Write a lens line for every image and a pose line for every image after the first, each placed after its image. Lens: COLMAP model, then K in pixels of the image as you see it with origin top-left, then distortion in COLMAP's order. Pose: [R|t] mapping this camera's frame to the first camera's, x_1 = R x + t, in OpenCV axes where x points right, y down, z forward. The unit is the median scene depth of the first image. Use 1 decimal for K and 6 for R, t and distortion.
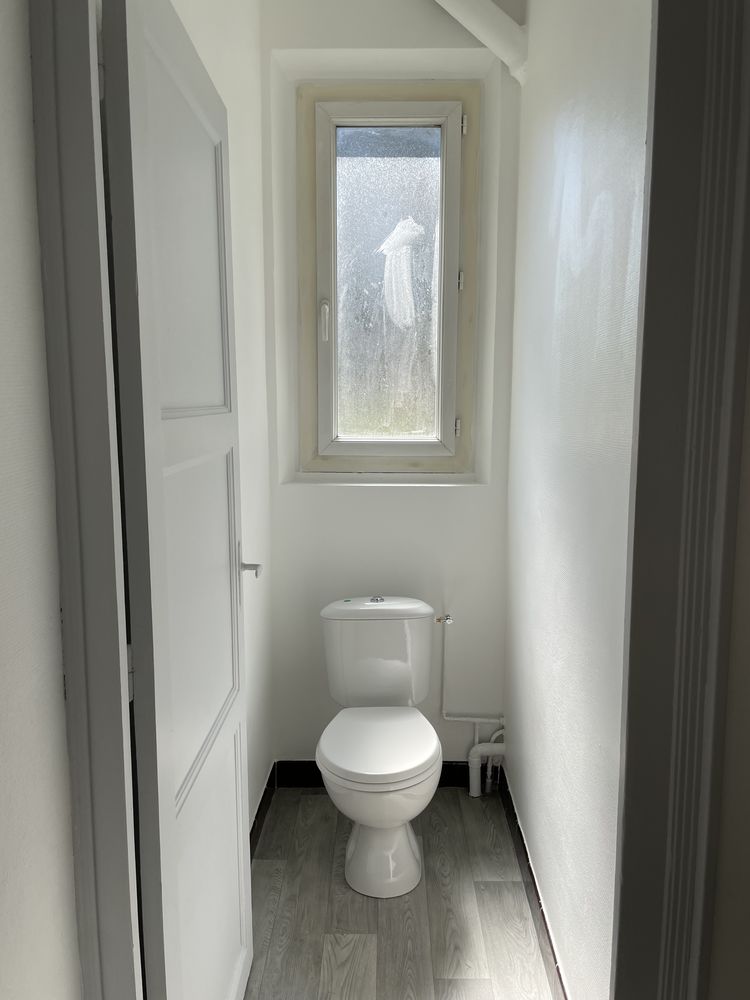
lens RADIAL K [[766.1, 0, 375.2], [0, 766.1, 499.2], [0, 0, 1]] dist [0.051085, 0.001600]
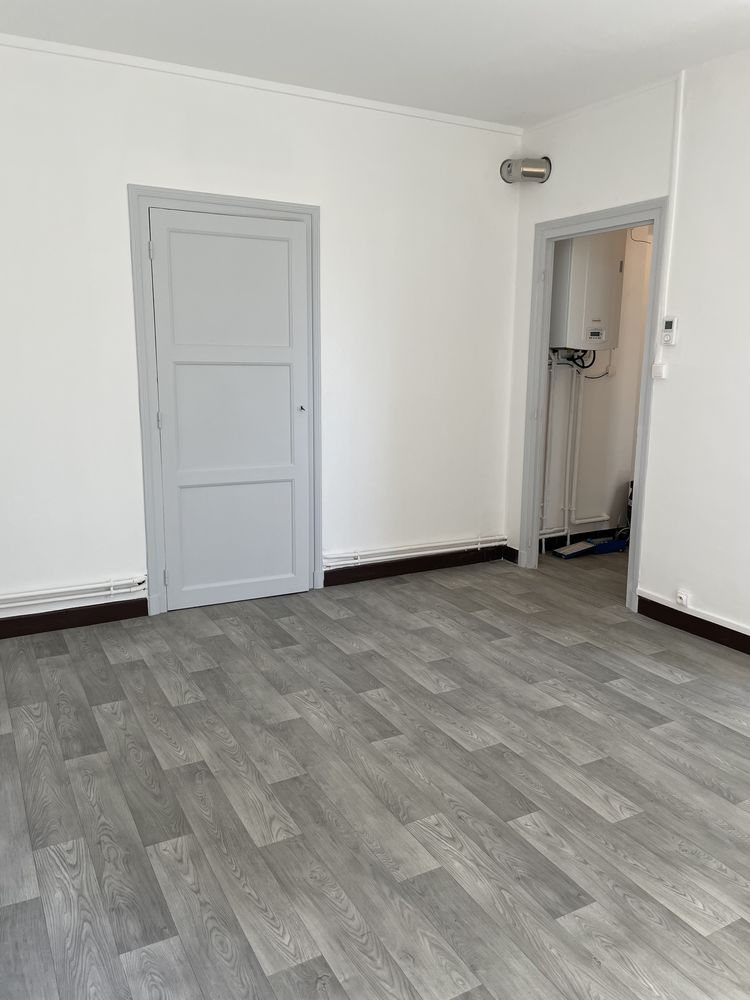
lens RADIAL K [[766.1, 0, 376.0], [0, 766.1, 498.5], [0, 0, 1]] dist [0.051085, 0.001600]
pose [[-0.870213, 0.092995, -0.483820, 0.339181], [-0.071573, 0.947744, 0.310899, -0.246688], [0.487449, 0.305176, -0.818083, 1.842403]]
